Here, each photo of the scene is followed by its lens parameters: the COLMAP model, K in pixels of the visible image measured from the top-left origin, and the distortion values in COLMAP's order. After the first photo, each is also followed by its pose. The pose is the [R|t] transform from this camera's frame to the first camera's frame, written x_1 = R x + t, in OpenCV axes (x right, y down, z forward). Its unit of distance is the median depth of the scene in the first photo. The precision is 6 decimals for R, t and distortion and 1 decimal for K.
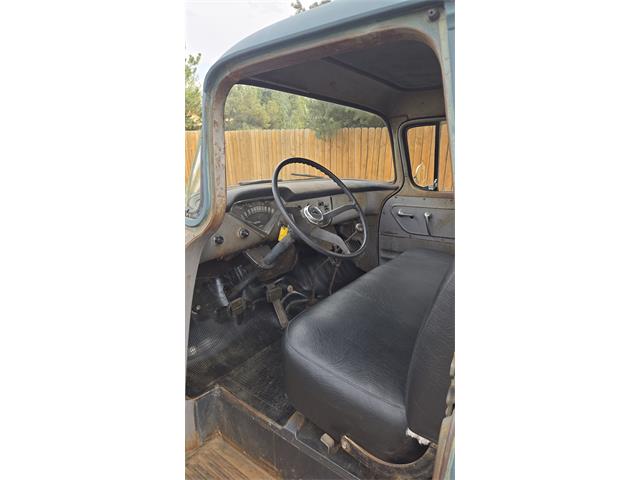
lens RADIAL K [[300.5, 0, 320.0], [0, 300.5, 240.0], [0, 0, 1]] dist [-0.000808, -0.000198]
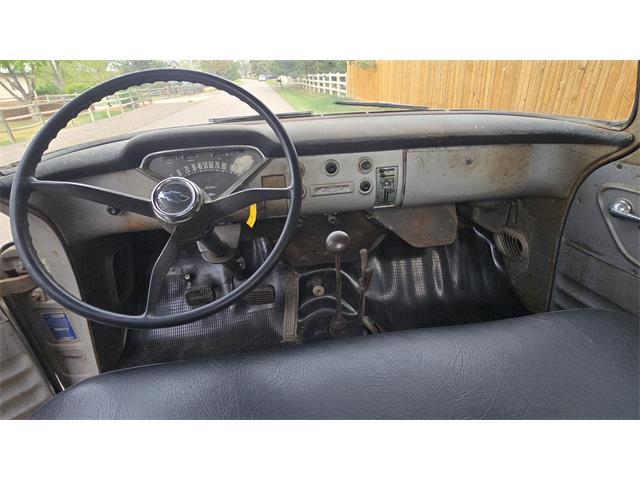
lens RADIAL K [[300.5, 0, 320.0], [0, 300.5, 240.0], [0, 0, 1]] dist [-0.000808, -0.000198]
pose [[0.714275, 0.283691, -0.639789, 0.253922], [-0.141289, 0.953790, 0.265185, -0.101878], [0.685455, -0.099019, 0.721351, 0.469182]]
